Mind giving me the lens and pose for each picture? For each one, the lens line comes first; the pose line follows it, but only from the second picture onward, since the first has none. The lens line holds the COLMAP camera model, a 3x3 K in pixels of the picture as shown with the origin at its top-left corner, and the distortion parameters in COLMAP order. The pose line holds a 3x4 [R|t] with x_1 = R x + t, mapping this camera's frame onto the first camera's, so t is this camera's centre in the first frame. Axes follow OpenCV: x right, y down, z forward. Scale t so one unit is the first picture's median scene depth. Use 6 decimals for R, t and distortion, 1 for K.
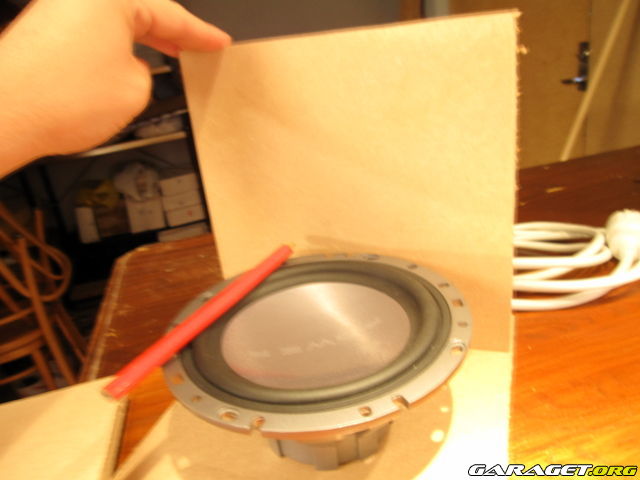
lens RADIAL K [[525.6, 0, 320.0], [0, 525.6, 240.0], [0, 0, 1]] dist [-0.126978, 0.061636]
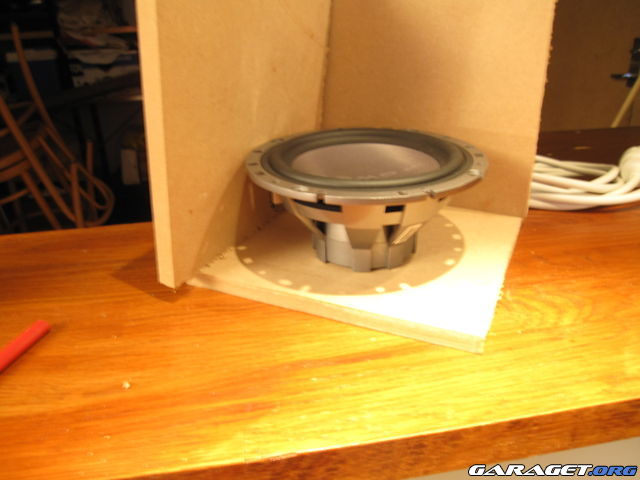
lens RADIAL K [[525.6, 0, 320.0], [0, 525.6, 240.0], [0, 0, 1]] dist [-0.126978, 0.061636]
pose [[0.990771, 0.125554, -0.051085, -0.025183], [-0.123428, 0.991428, 0.042845, 0.265130], [0.056026, -0.036145, 0.997775, -0.249426]]
